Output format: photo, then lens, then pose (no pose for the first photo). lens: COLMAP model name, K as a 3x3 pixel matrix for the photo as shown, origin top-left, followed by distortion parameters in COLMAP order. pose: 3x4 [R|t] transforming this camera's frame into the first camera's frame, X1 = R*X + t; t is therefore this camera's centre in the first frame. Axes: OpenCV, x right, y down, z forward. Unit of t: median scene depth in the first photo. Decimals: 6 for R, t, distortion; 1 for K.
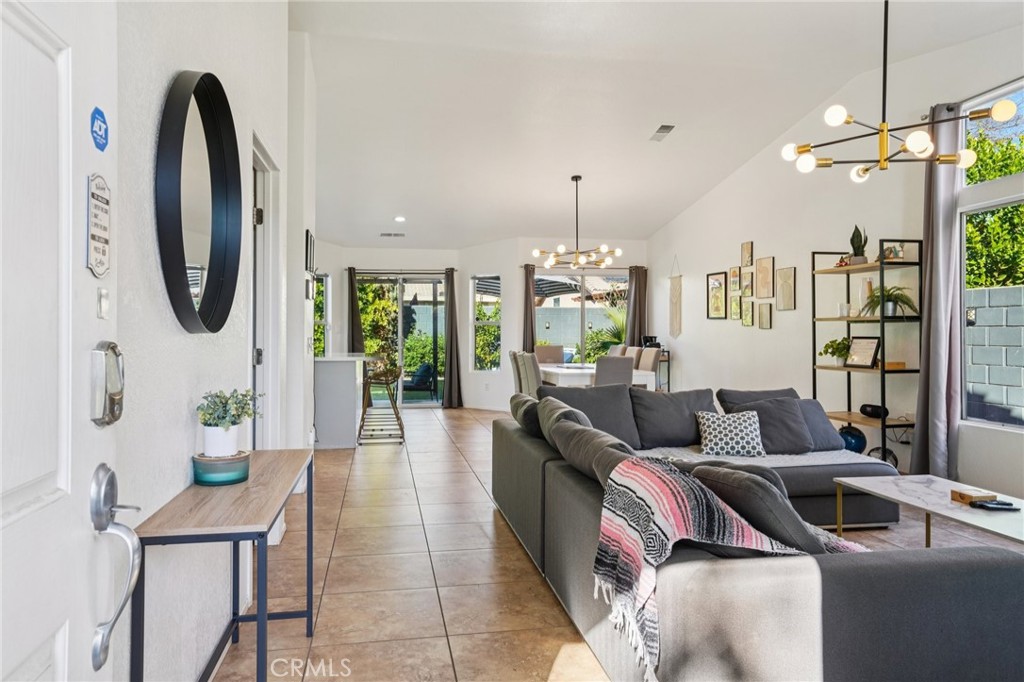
lens RADIAL K [[670.9, 0, 512.0], [0, 670.9, 341.0], [0, 0, 1]] dist [-0.045156, 0.060250]
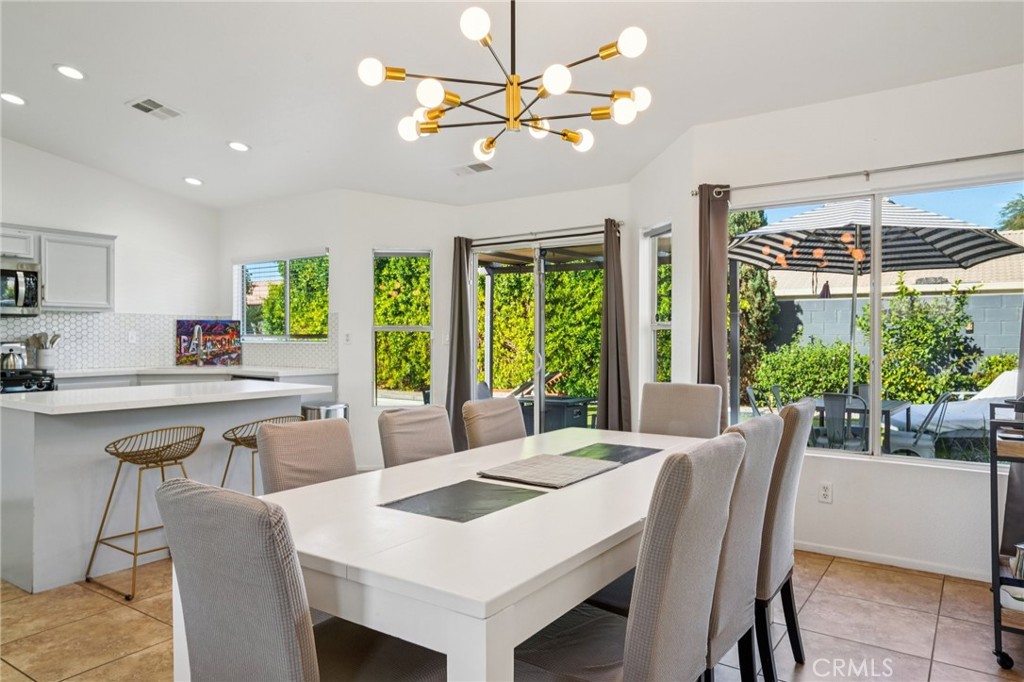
lens RADIAL K [[670.9, 0, 512.0], [0, 670.9, 341.0], [0, 0, 1]] dist [-0.045156, 0.060250]
pose [[0.699018, 0.000783, -0.715103, 0.195624], [-0.005556, 0.999975, -0.004335, -0.018070], [0.715082, 0.007003, 0.699005, 0.616881]]
